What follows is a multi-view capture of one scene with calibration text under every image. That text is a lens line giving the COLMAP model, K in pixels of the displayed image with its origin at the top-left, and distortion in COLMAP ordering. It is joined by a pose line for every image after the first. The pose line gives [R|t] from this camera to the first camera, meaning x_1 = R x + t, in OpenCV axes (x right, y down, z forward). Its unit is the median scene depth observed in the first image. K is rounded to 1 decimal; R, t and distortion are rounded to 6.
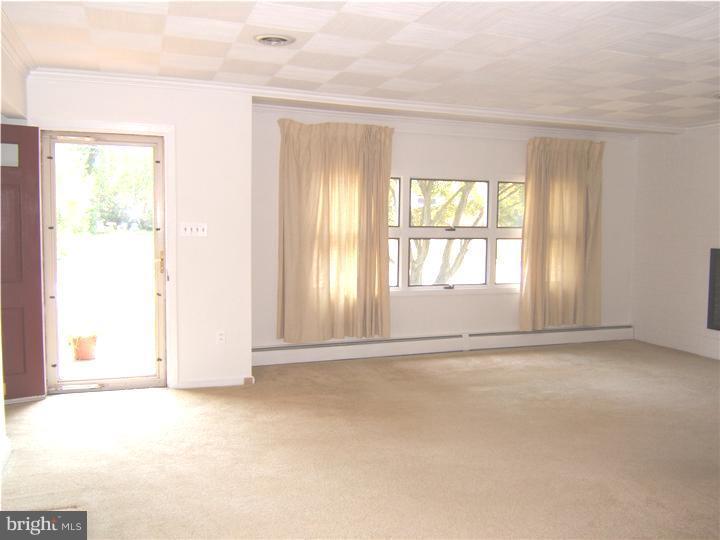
lens RADIAL K [[655.5, 0, 386.8], [0, 655.5, 269.3], [0, 0, 1]] dist [-0.003781, -0.016594]
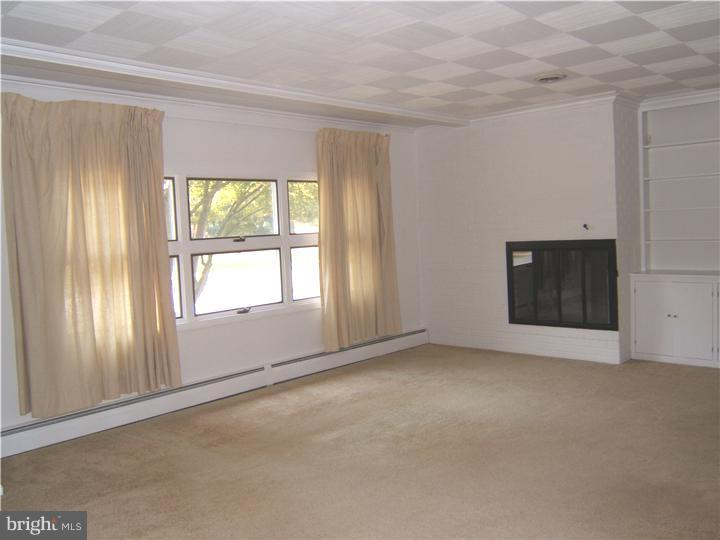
lens RADIAL K [[655.5, 0, 386.8], [0, 655.5, 269.3], [0, 0, 1]] dist [-0.003781, -0.016594]
pose [[0.904697, -0.083593, 0.417774, -0.085518], [0.089817, 0.995947, 0.004779, -0.012879], [-0.416480, 0.033200, 0.908539, 0.198979]]
